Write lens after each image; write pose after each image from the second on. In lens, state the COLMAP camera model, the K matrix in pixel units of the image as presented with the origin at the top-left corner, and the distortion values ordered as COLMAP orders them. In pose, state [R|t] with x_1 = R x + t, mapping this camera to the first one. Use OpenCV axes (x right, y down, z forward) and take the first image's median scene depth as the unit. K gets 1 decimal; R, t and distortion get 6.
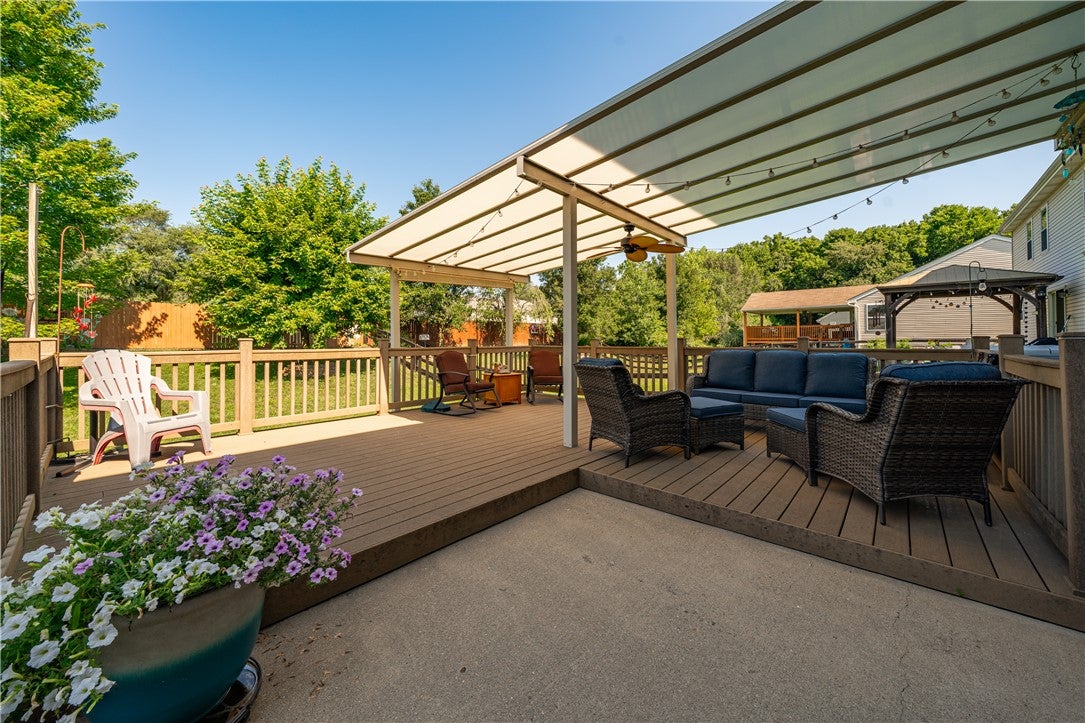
lens RADIAL K [[398.6, 0, 535.8], [0, 398.6, 338.8], [0, 0, 1]] dist [-0.002589, -0.000214]
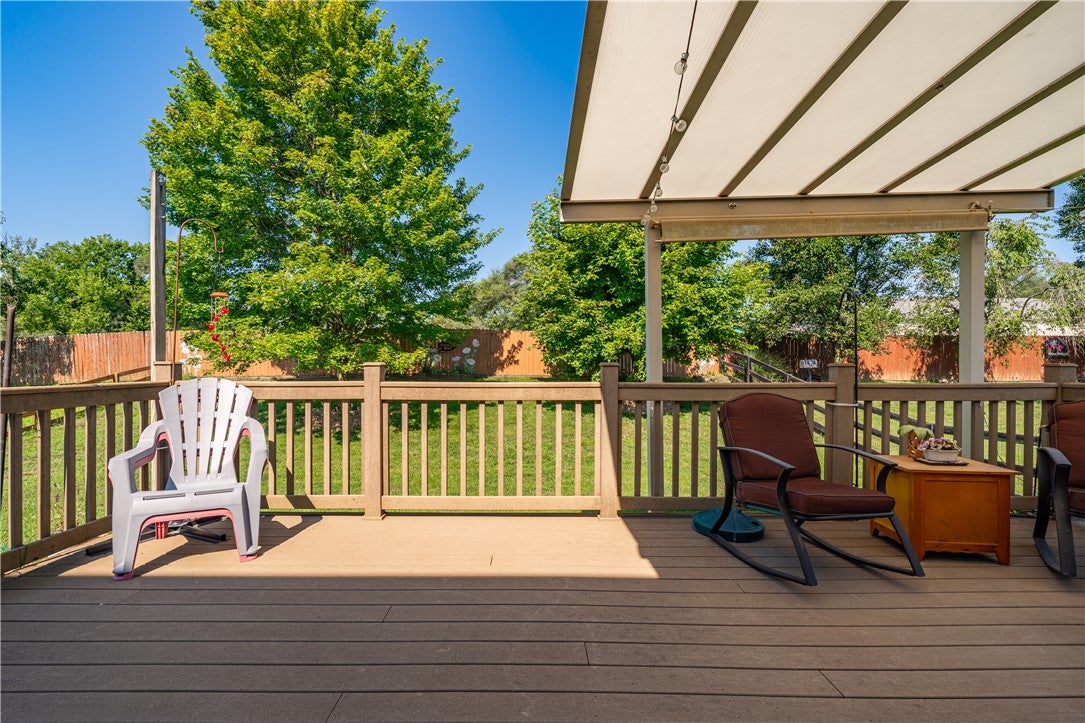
lens RADIAL K [[483.8, 0, 528.8], [0, 483.8, 372.4], [0, 0, 1]] dist [-0.001959, 0.000821]
pose [[0.673264, 0.009285, -0.739344, -0.004812], [-0.001040, 0.999932, 0.011610, 0.001538], [0.739402, -0.007047, 0.673228, 0.189936]]
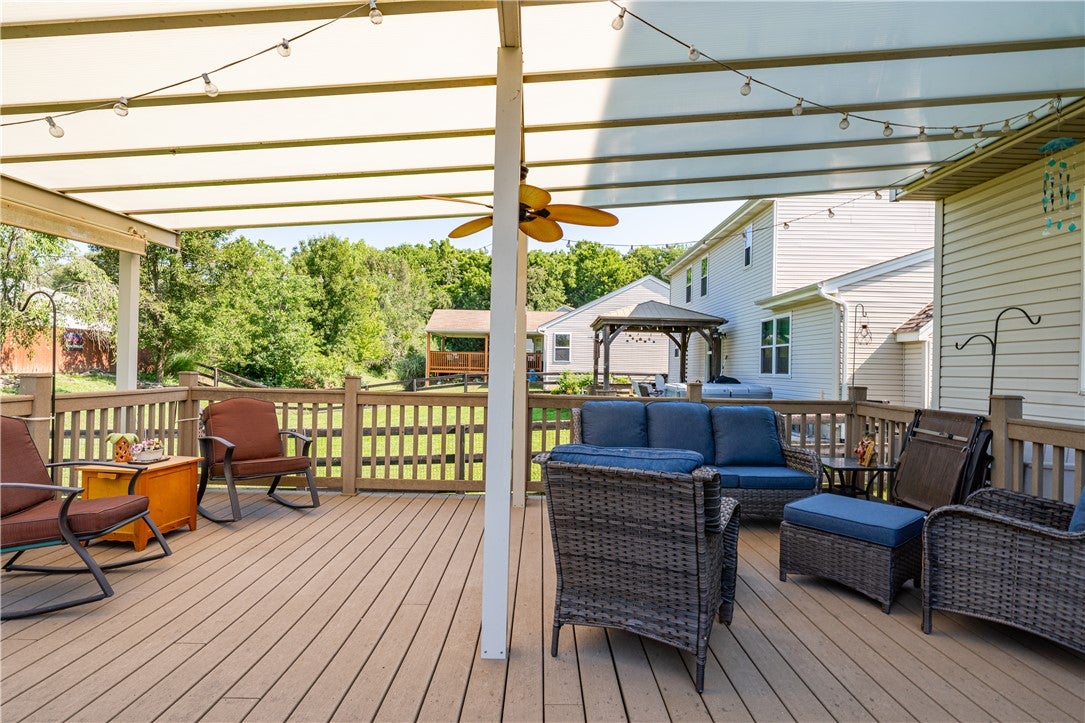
lens RADIAL K [[548.6, 0, 542.1], [0, 548.6, 365.2], [0, 0, 1]] dist [0.000037, -0.000202]
pose [[0.743276, 0.022698, 0.668600, -0.065794], [-0.025600, 0.999657, -0.005477, -0.007431], [-0.668495, -0.013045, 0.743602, 0.135555]]
